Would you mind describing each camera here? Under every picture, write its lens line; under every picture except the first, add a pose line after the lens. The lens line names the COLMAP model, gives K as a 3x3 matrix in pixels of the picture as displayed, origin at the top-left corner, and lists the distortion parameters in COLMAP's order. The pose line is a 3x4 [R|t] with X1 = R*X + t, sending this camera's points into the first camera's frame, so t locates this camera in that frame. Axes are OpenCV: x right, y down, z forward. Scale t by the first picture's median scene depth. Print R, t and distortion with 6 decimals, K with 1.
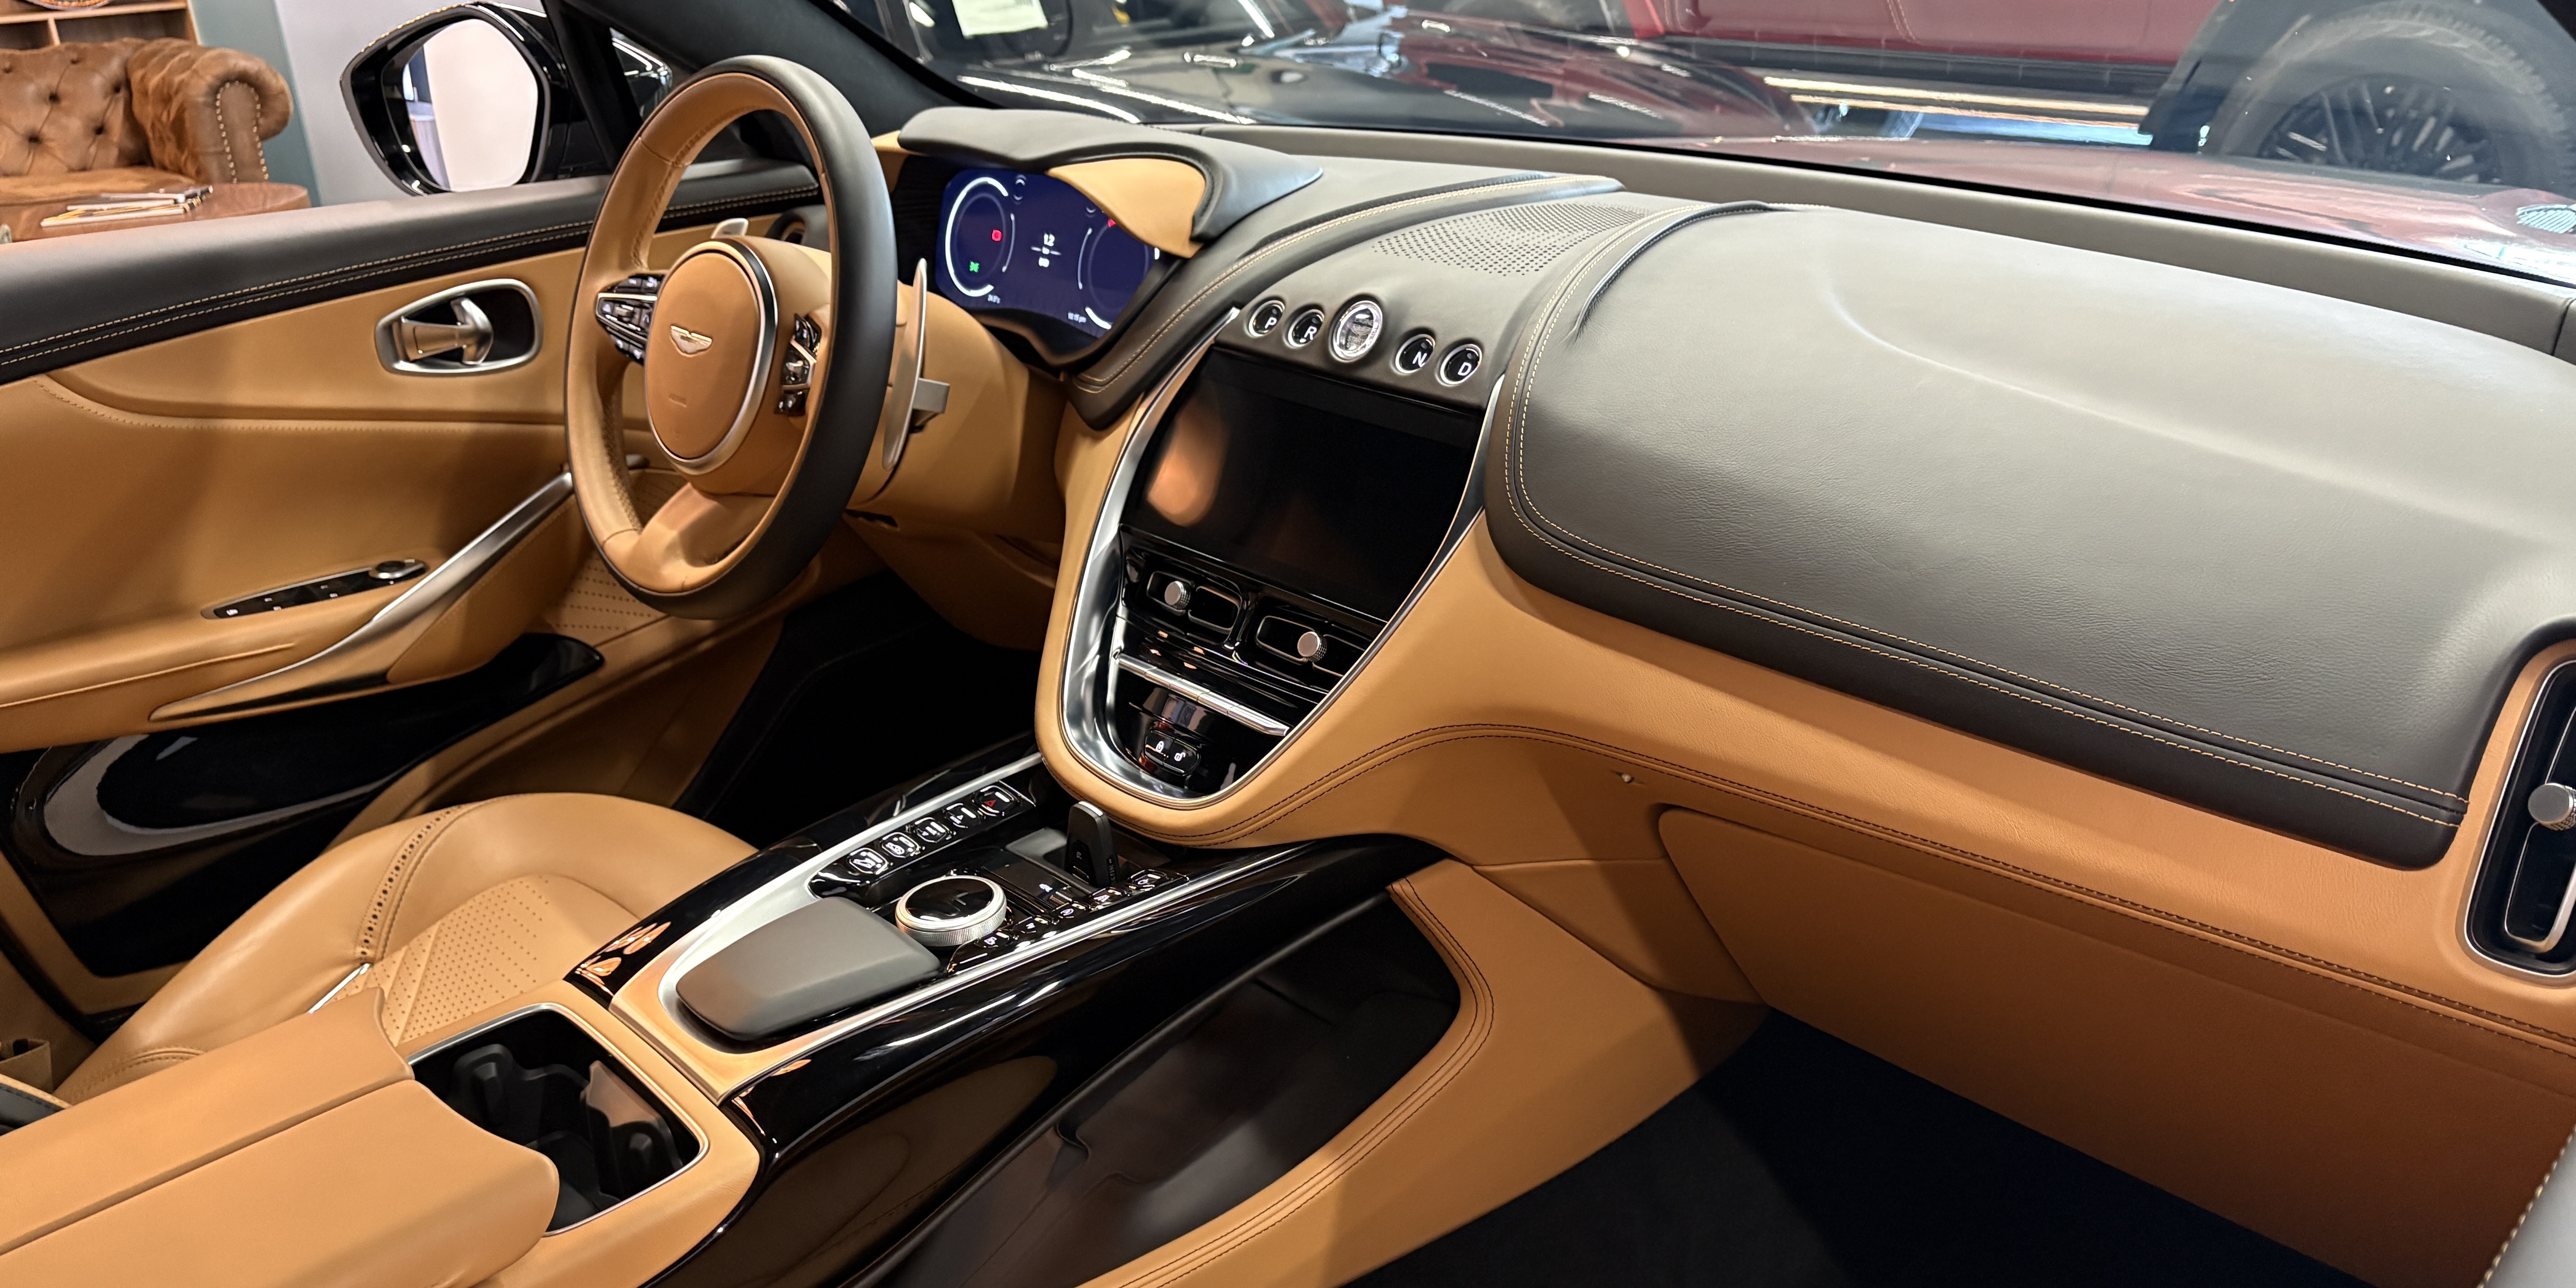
lens RADIAL K [[1971.4, 0, 1264.3], [0, 1971.4, 638.7], [0, 0, 1]] dist [0.016593, -0.000309]
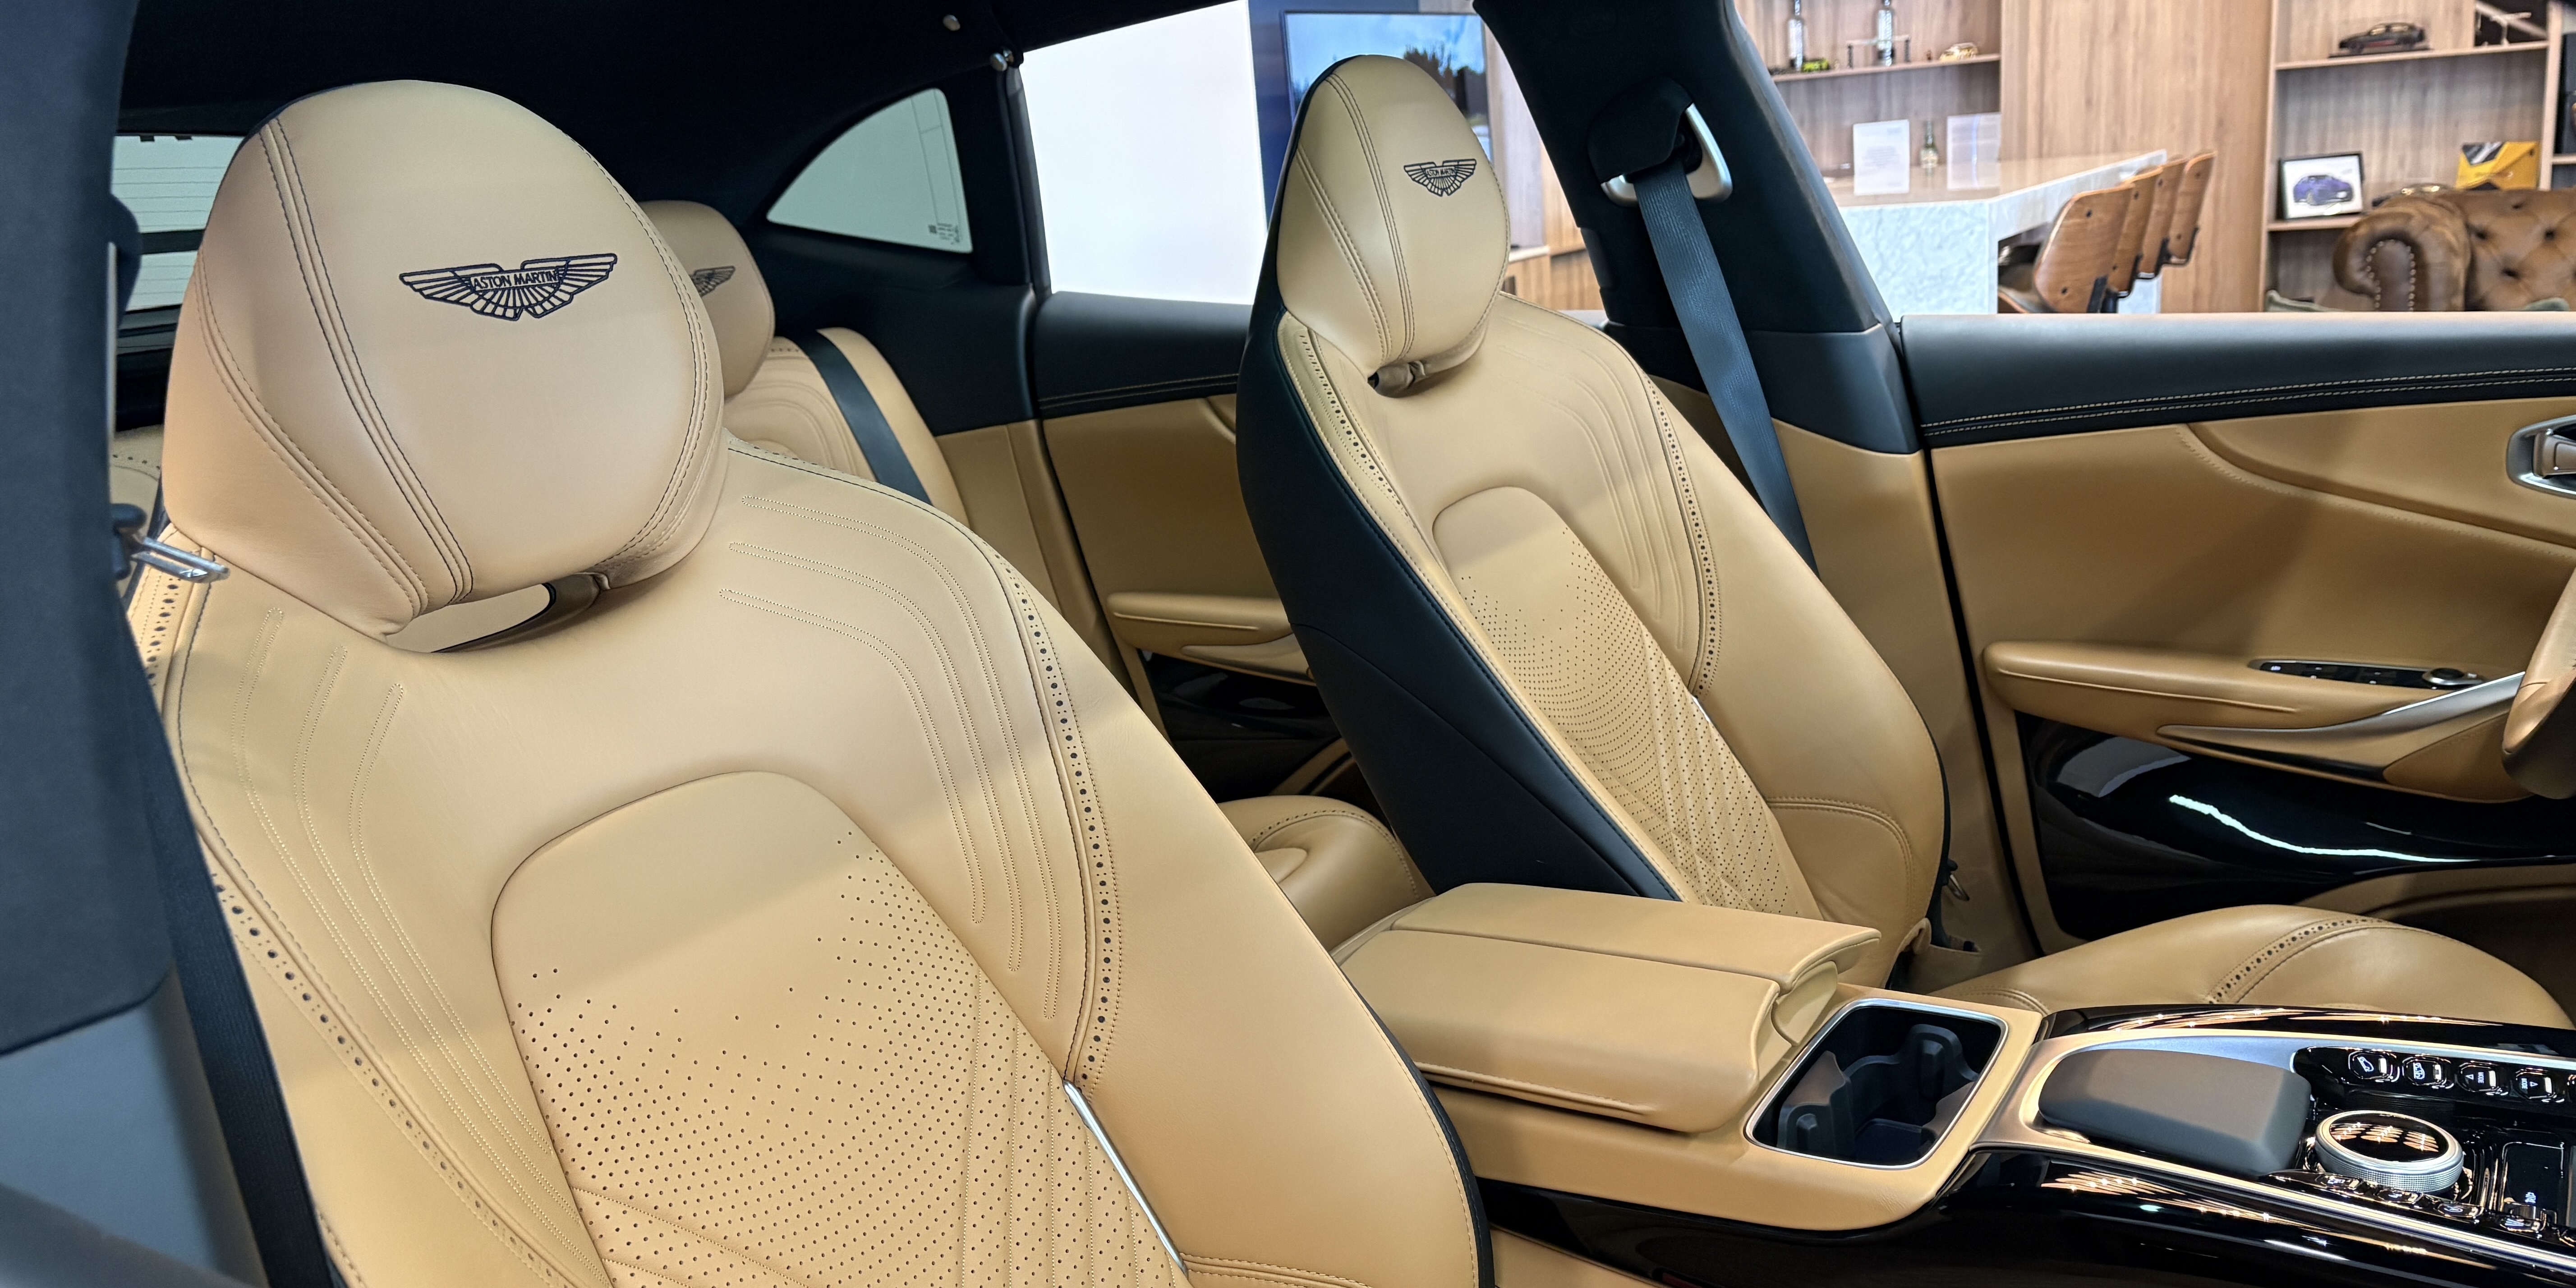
lens RADIAL K [[1935.8, 0, 1283.6], [0, 1935.8, 654.4], [0, 0, 1]] dist [0.040558, -0.029786]
pose [[0.249531, 0.258722, -0.933165, 0.328180], [-0.290204, 0.939337, 0.182832, -0.058149], [0.923859, 0.225186, 0.309476, 0.177357]]
